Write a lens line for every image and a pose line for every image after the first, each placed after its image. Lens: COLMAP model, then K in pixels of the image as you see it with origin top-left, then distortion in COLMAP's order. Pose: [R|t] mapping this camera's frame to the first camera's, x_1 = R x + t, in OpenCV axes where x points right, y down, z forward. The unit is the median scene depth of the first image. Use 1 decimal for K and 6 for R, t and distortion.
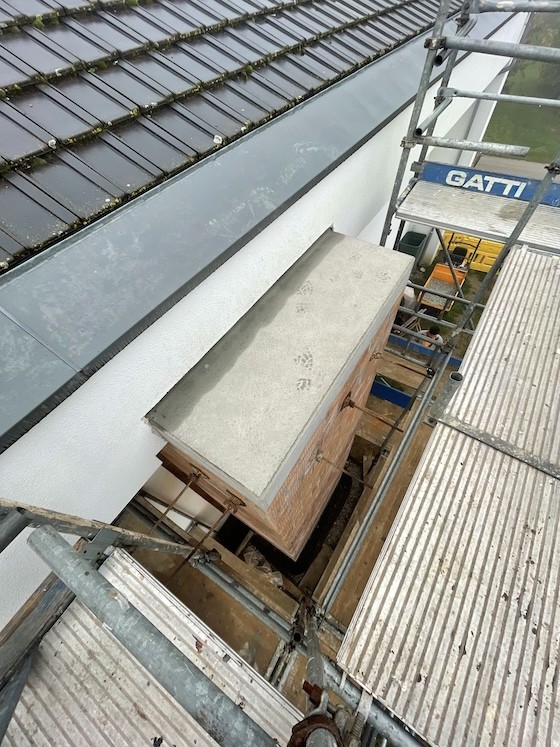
lens RADIAL K [[298.3, 0, 296.4], [0, 298.3, 370.6], [0, 0, 1]] dist [0.001088, 0.000065]
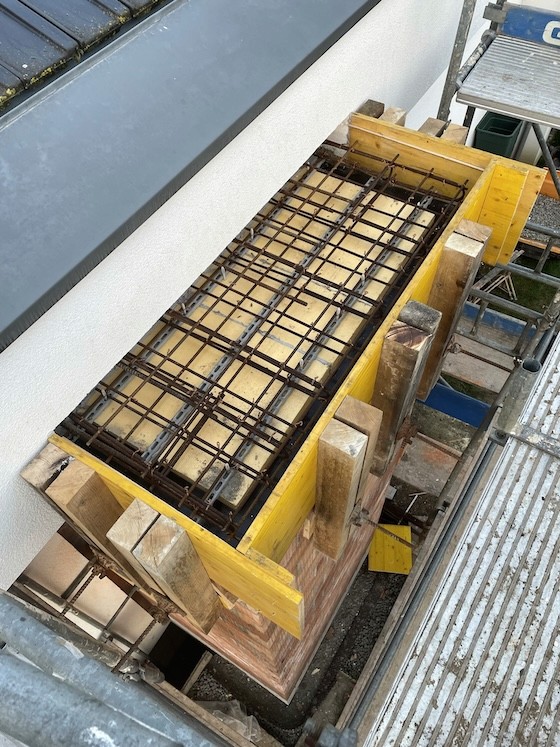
lens RADIAL K [[571.8, 0, 279.2], [0, 571.8, 373.3], [0, 0, 1]] dist [-0.011124, -0.005089]
pose [[0.999954, -0.001681, -0.009451, -0.015435], [0.001806, 0.999911, 0.013202, 0.016803], [0.009428, -0.013219, 0.999868, -0.239140]]
